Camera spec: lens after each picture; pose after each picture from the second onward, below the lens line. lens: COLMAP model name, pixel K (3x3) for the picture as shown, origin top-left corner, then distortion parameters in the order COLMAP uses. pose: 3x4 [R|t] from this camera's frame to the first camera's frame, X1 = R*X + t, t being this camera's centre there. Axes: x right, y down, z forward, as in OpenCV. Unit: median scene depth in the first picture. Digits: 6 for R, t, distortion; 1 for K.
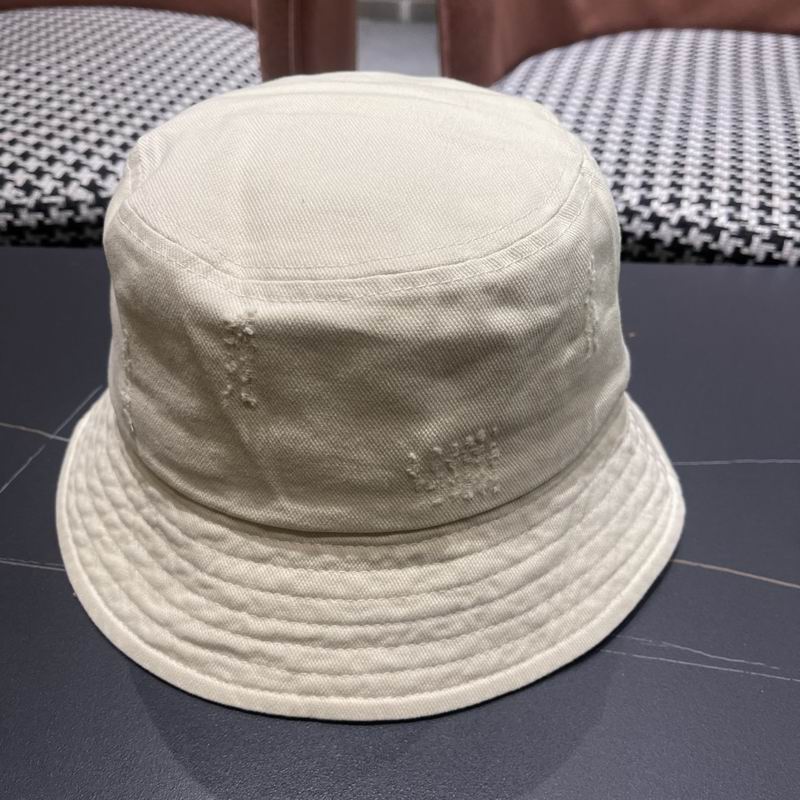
lens RADIAL K [[832.7, 0, 398.7], [0, 832.7, 417.1], [0, 0, 1]] dist [0.013876, 0.000000]
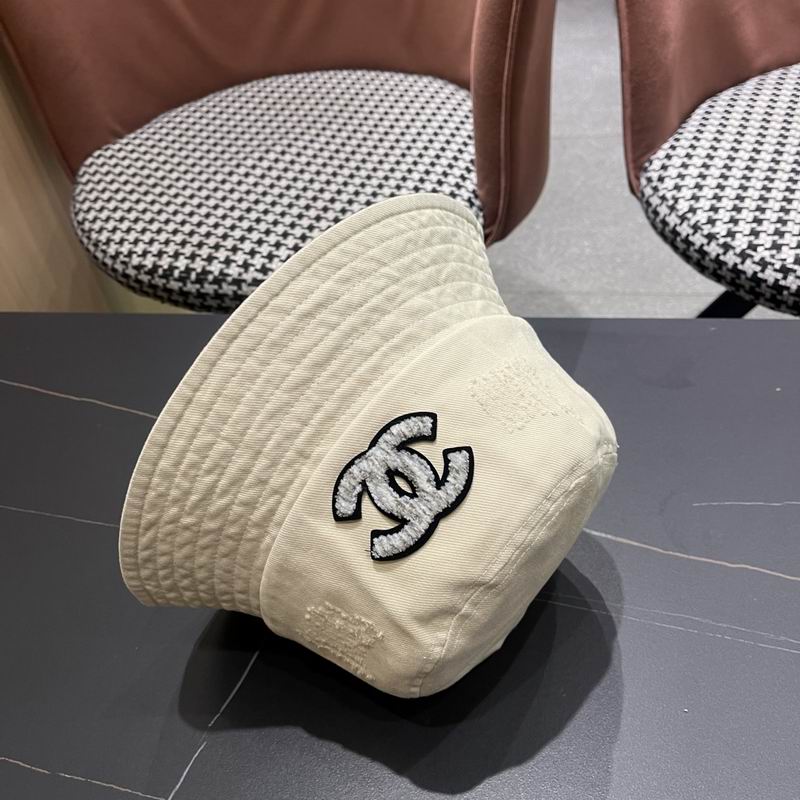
lens RADIAL K [[832.7, 0, 399.8], [0, 832.7, 414.5], [0, 0, 1]] dist [0.013876, 0.000000]
pose [[0.980535, 0.003862, -0.196305, -0.033054], [0.011670, 0.996892, 0.077905, -0.137306], [0.195996, -0.078680, 0.977443, -0.309644]]
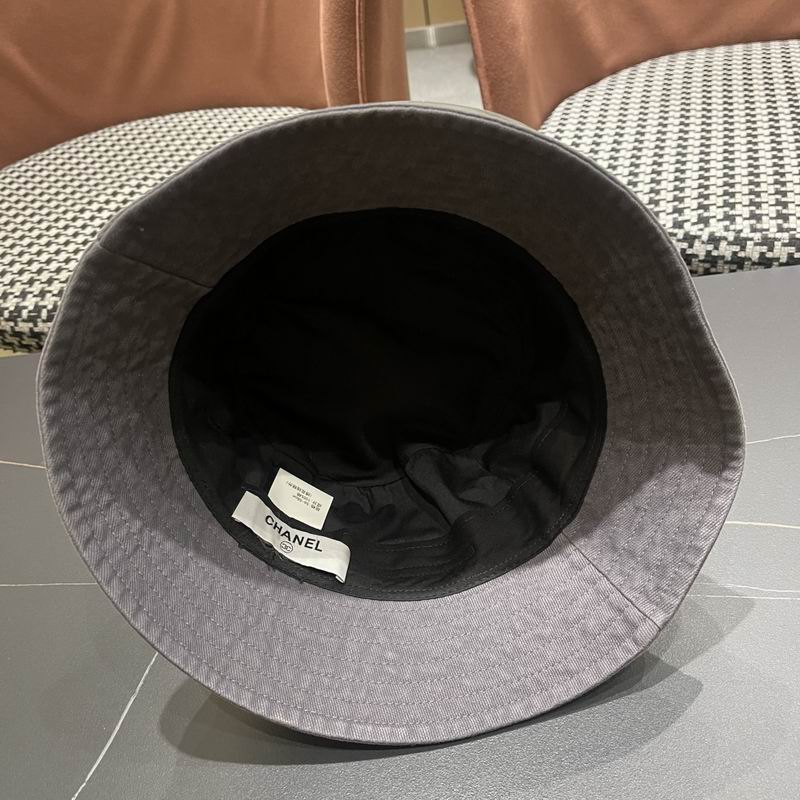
lens RADIAL K [[832.7, 0, 407.0], [0, 832.7, 403.3], [0, 0, 1]] dist [0.013876, 0.000000]
pose [[0.988126, -0.132742, -0.077372, -0.026652], [0.131286, 0.991063, -0.023632, -0.029265], [0.079817, 0.013194, 0.996722, -0.205057]]
